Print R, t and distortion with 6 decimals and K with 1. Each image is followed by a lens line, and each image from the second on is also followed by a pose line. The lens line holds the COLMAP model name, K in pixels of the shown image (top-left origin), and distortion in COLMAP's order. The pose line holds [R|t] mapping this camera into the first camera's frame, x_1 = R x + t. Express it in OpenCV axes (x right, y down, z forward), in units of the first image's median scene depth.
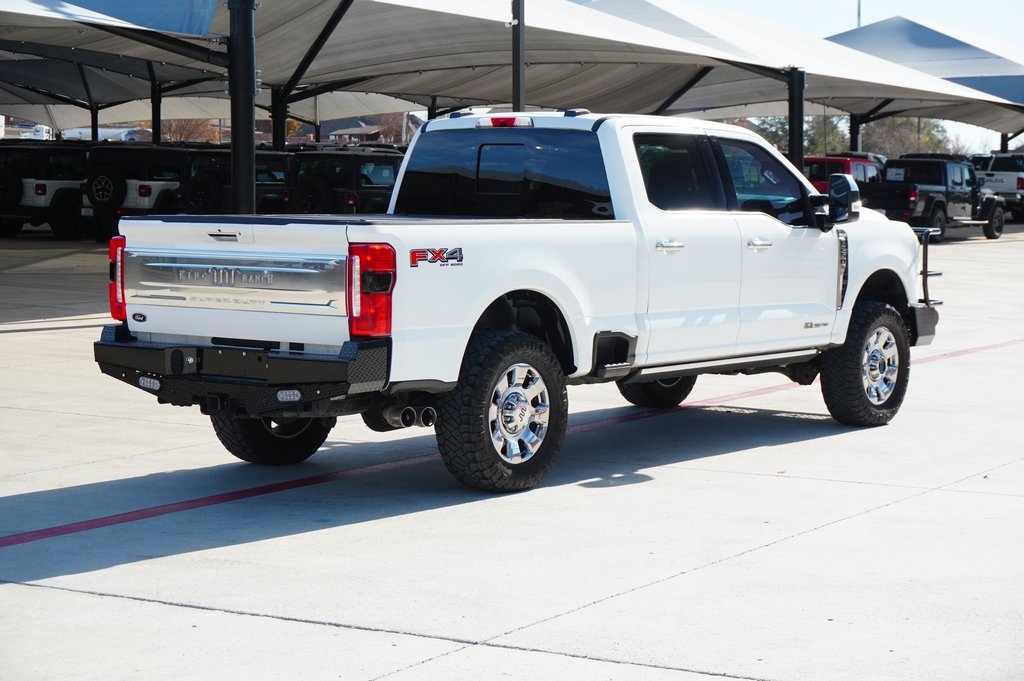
lens RADIAL K [[2198.3, 0, 511.9], [0, 2198.3, 341.4], [0, 0, 1]] dist [0.046328, 0.000000]
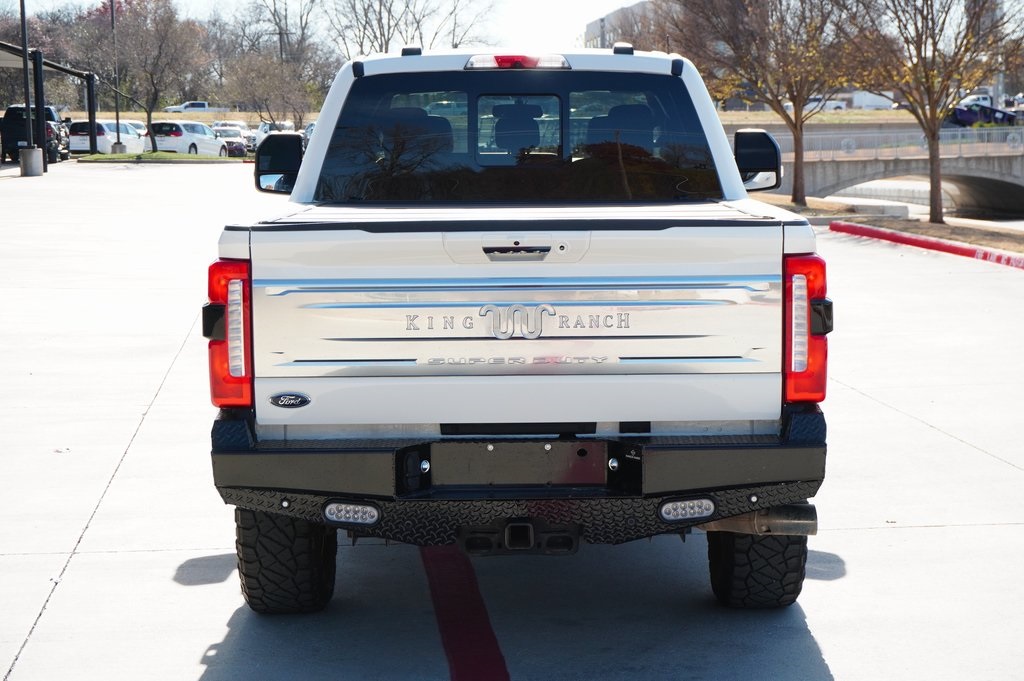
lens RADIAL K [[2042.6, 0, 511.7], [0, 2042.6, 340.5], [0, 0, 1]] dist [-0.333747, 0.000000]
pose [[0.783073, -0.080496, 0.616699, -0.447604], [0.060074, 0.996742, 0.053821, -0.051234], [-0.619022, -0.005098, 0.785357, 0.546381]]
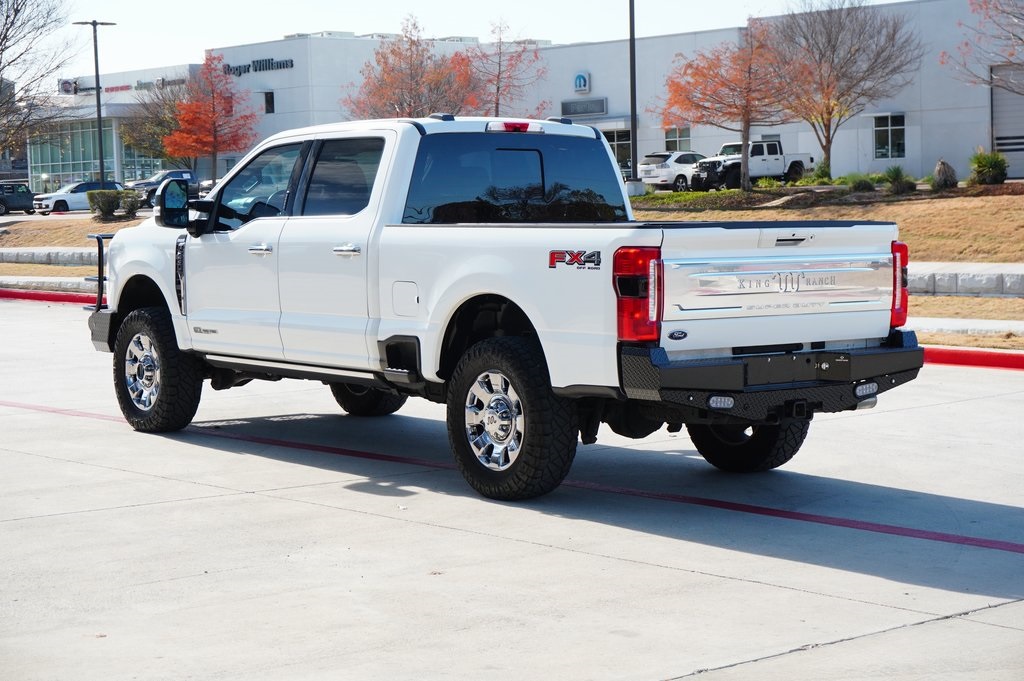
lens RADIAL K [[2042.6, 0, 512.0], [0, 2042.6, 339.6], [0, 0, 1]] dist [-0.333747, 0.000000]
pose [[0.264650, -0.076301, 0.961321, -0.997112], [0.076997, 0.995354, 0.057805, -0.062928], [-0.961266, 0.058721, 0.269295, 0.835478]]
